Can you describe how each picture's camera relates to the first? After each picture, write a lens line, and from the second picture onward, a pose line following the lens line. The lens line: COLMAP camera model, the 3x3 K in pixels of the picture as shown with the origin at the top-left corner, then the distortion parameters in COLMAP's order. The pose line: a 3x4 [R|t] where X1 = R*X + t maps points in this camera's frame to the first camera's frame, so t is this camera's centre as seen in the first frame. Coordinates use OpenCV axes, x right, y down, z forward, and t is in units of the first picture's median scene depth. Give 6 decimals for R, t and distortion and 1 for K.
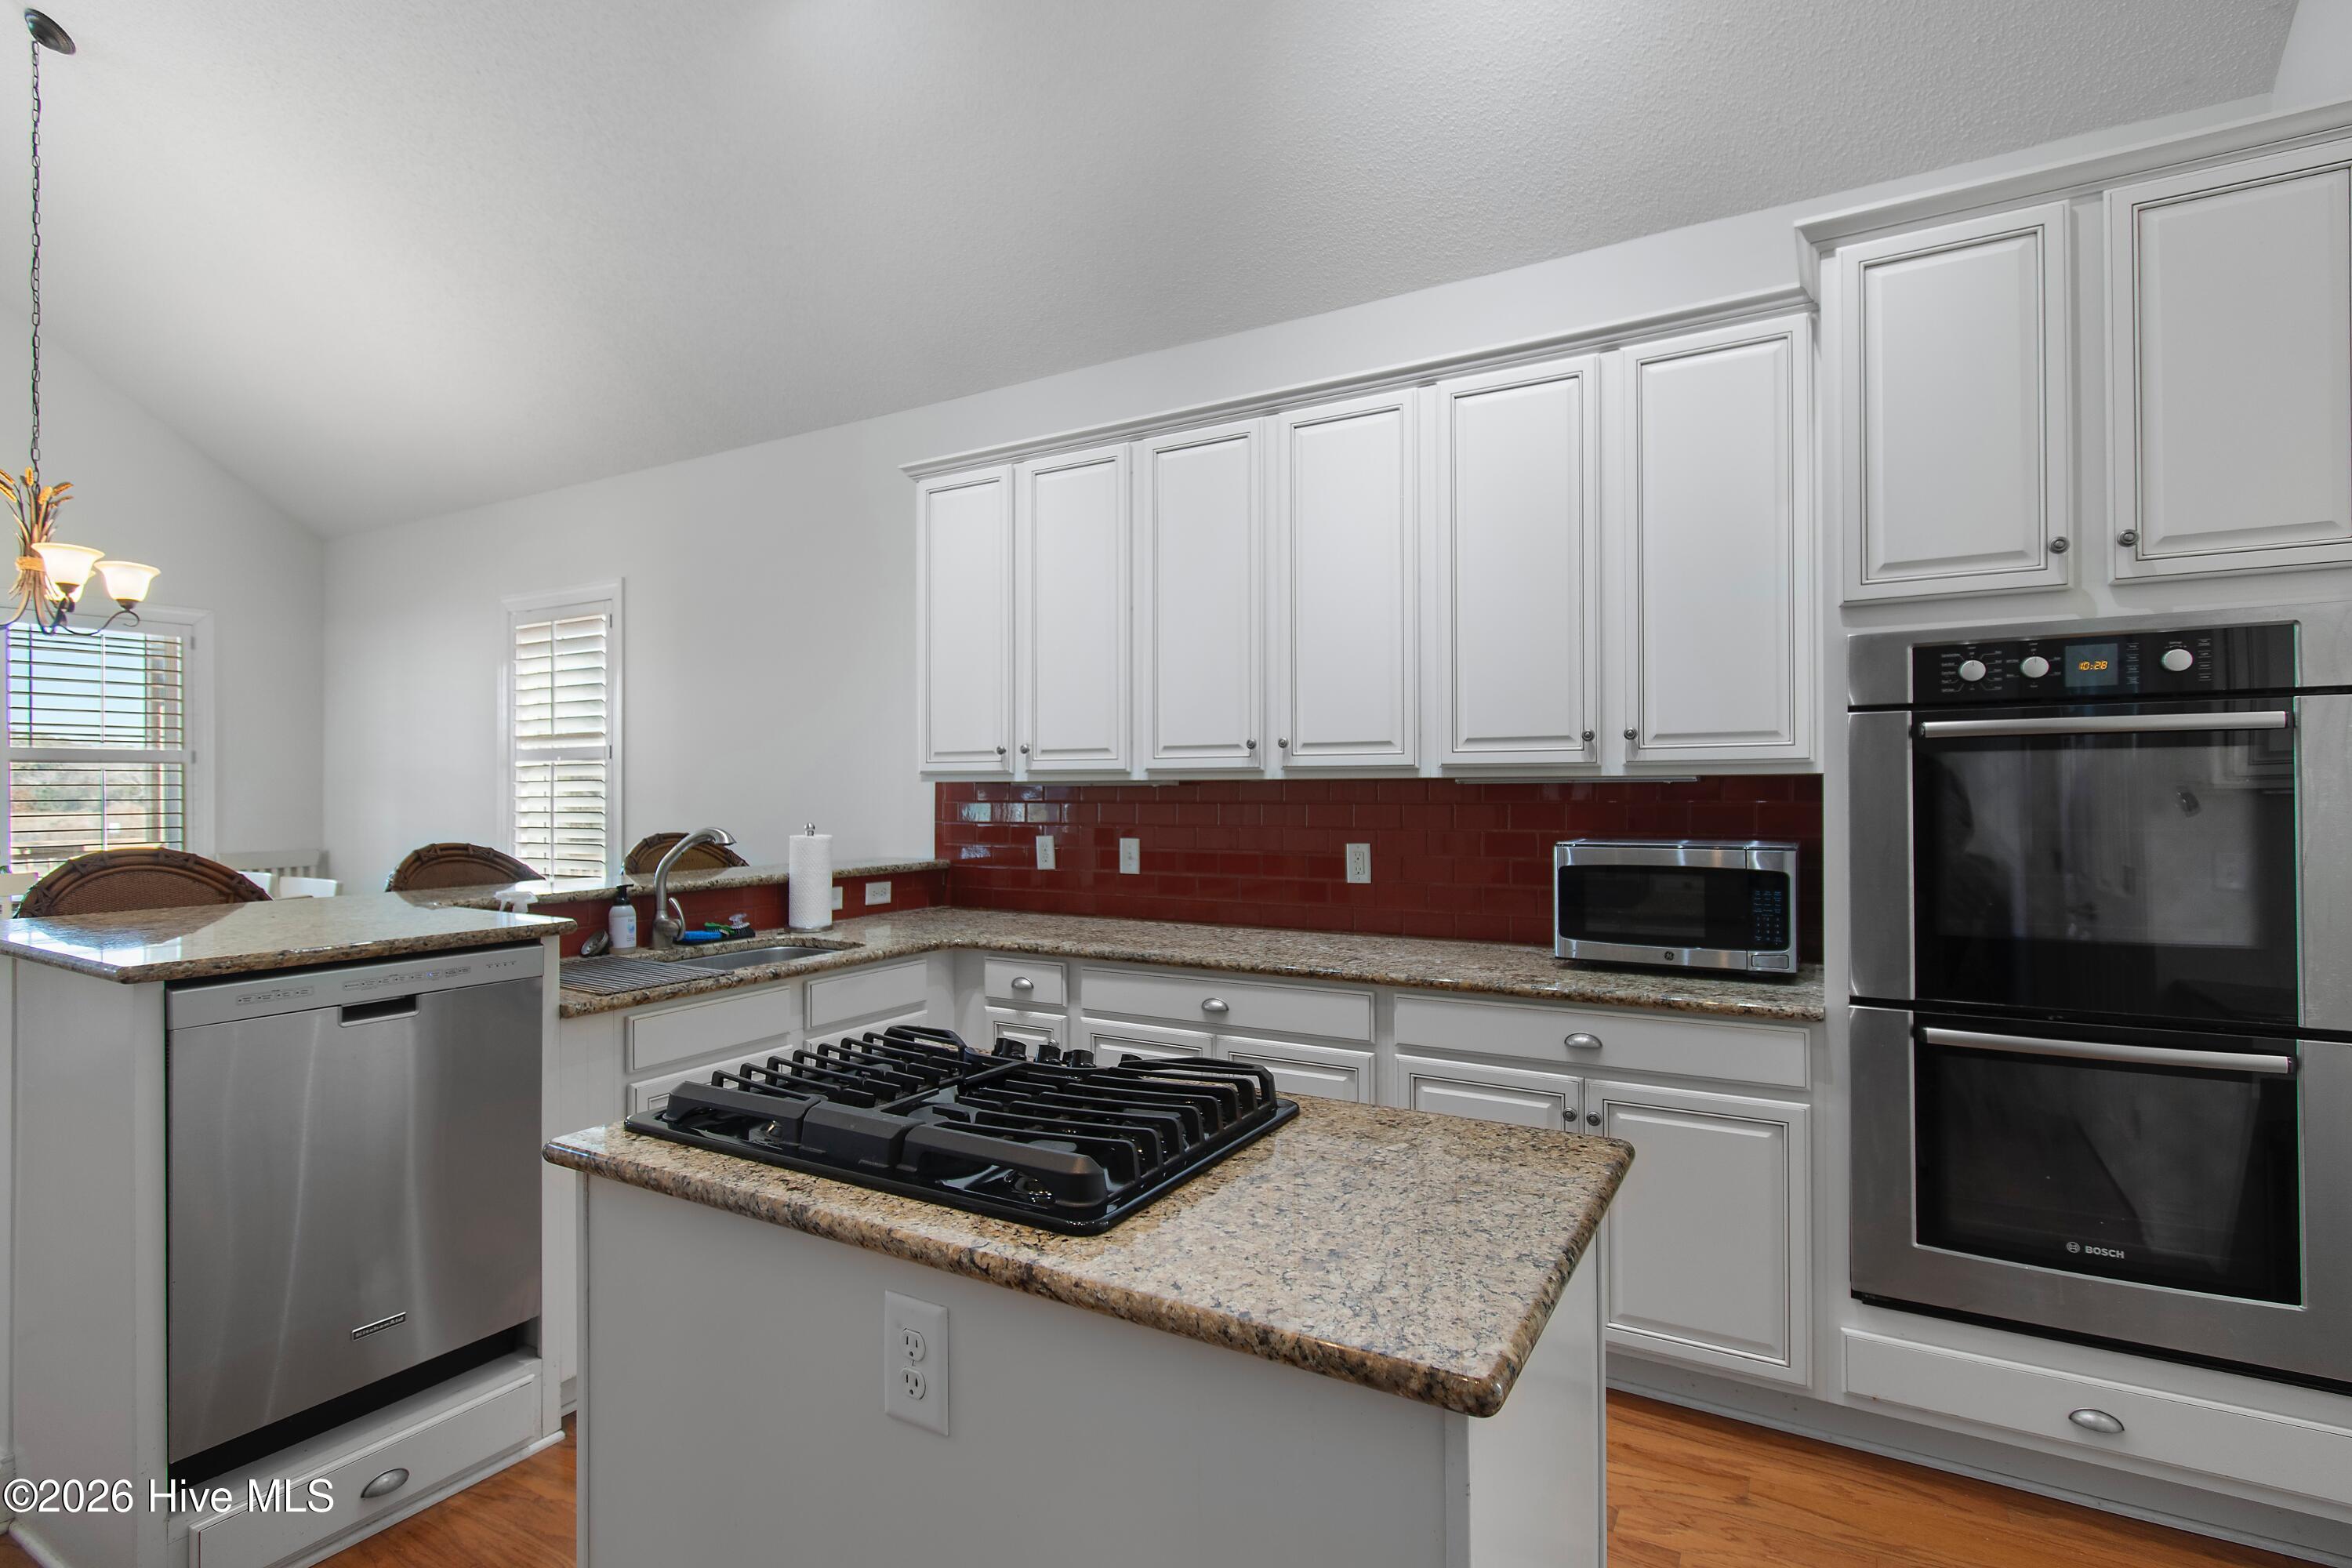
lens RADIAL K [[1106.1, 0, 1201.8], [0, 1106.1, 785.4], [0, 0, 1]] dist [-0.000711, -0.005999]
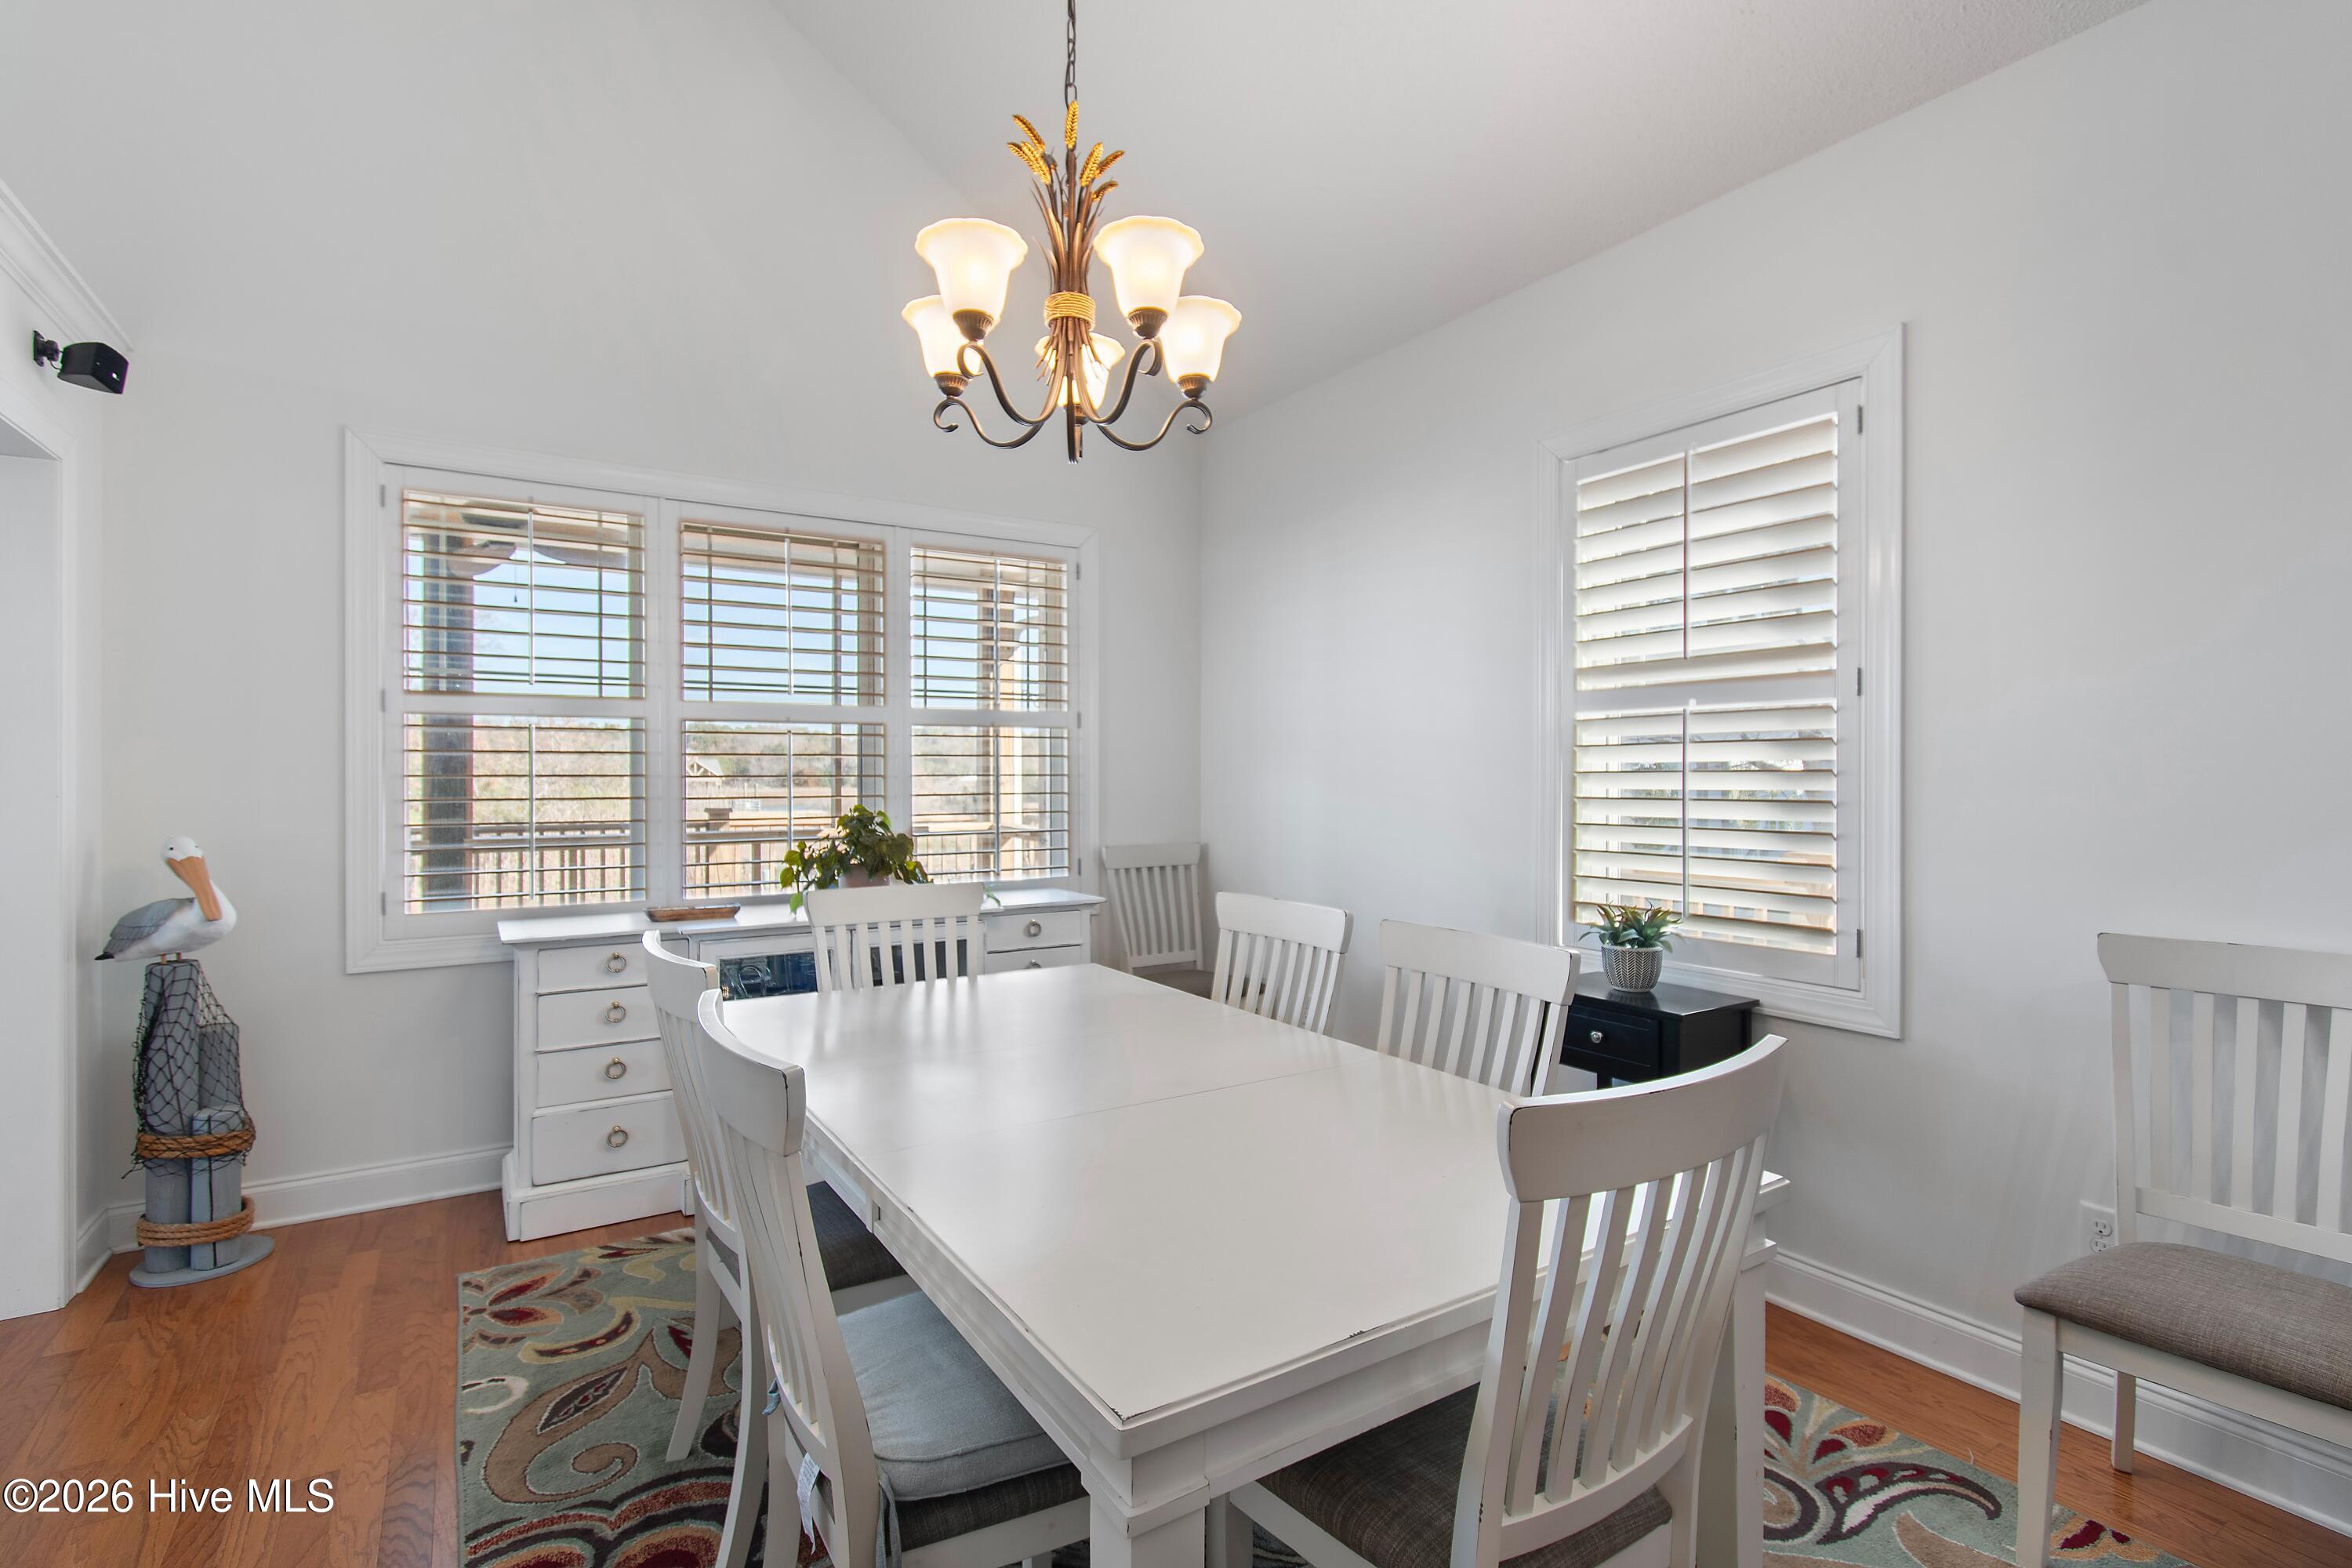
lens RADIAL K [[1106.1, 0, 1201.8], [0, 1106.1, 785.4], [0, 0, 1]] dist [-0.000711, -0.005999]
pose [[0.885413, 0.007941, -0.464738, -0.946647], [-0.002849, 0.999928, 0.011658, 0.021309], [0.464797, -0.008998, 0.885371, 0.698290]]
